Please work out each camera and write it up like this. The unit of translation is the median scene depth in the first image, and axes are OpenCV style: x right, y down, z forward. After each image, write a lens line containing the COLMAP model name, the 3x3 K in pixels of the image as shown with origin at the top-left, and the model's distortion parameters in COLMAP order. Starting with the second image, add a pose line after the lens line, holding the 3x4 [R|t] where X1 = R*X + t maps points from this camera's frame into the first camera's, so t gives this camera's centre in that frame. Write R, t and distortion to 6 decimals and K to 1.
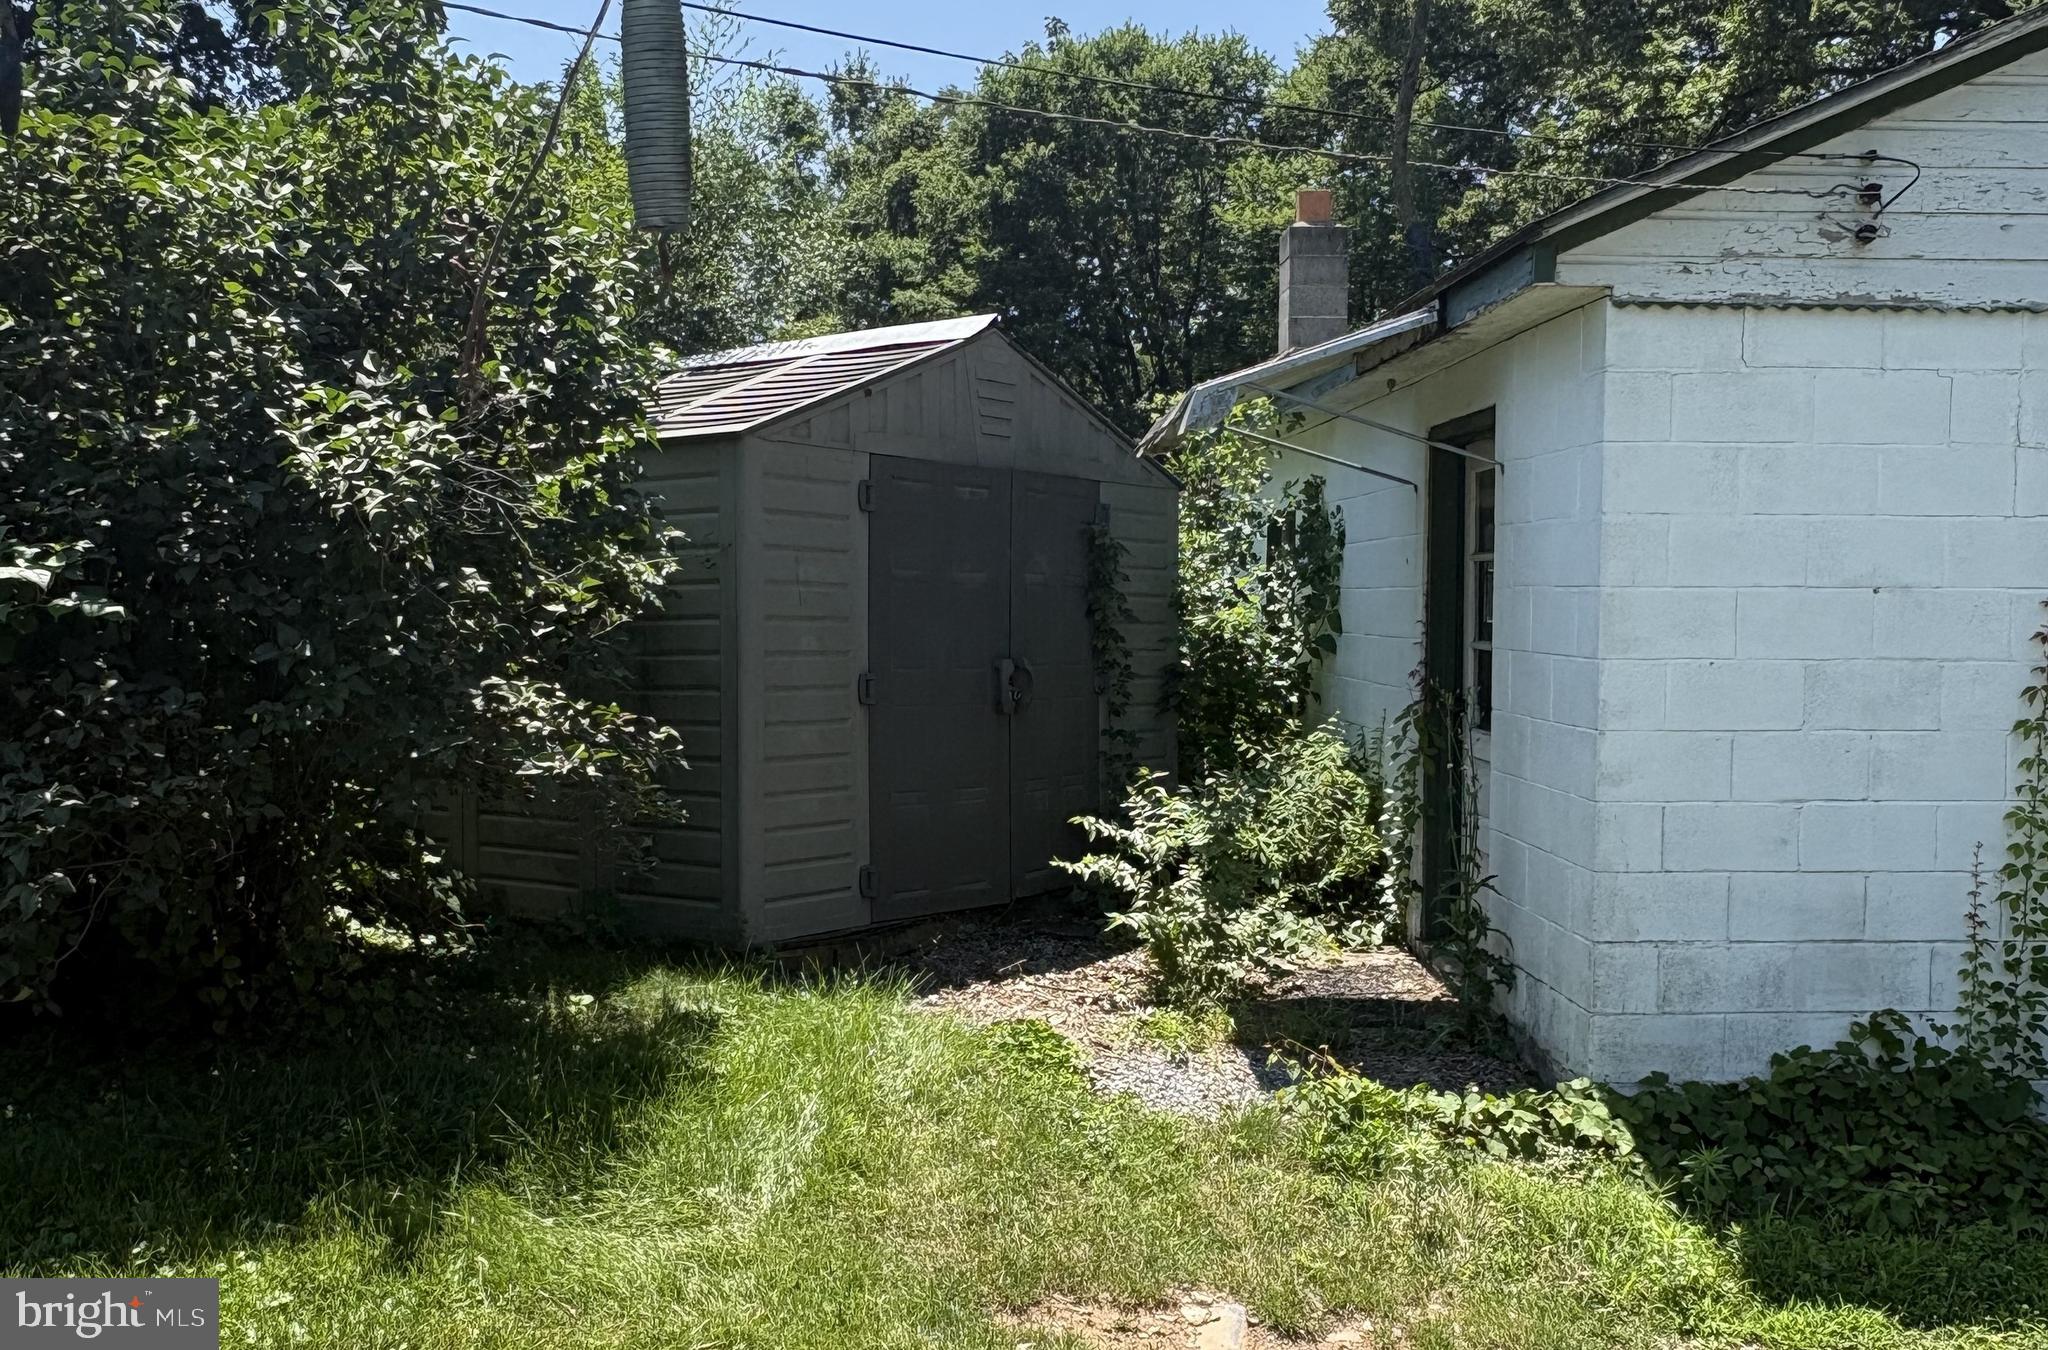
lens RADIAL K [[1861.4, 0, 1022.4], [0, 1861.4, 685.1], [0, 0, 1]] dist [-0.001532, 0.000987]
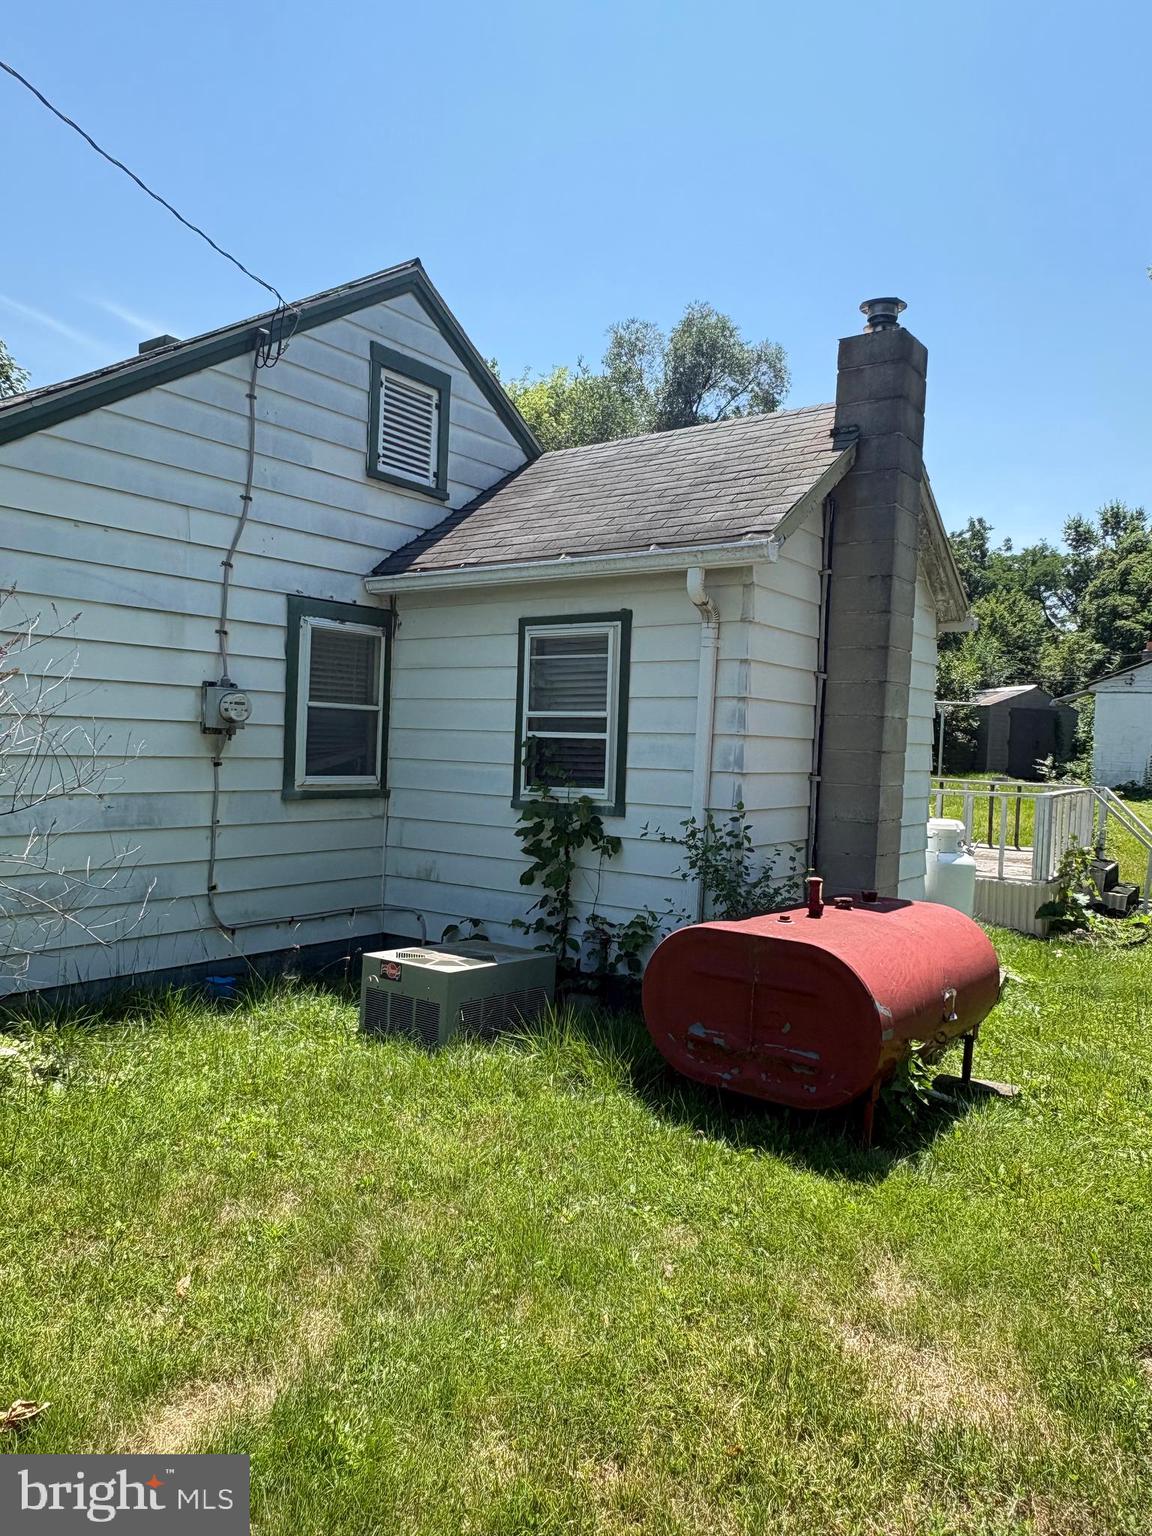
lens RADIAL K [[1051.9, 0, 576.8], [0, 1051.9, 764.4], [0, 0, 1]] dist [0.001981, 0.000967]
pose [[0.830853, 0.041317, -0.554956, 0.977943], [-0.065591, 0.997560, -0.023931, 0.367113], [0.552613, 0.056283, 0.831535, -4.034159]]
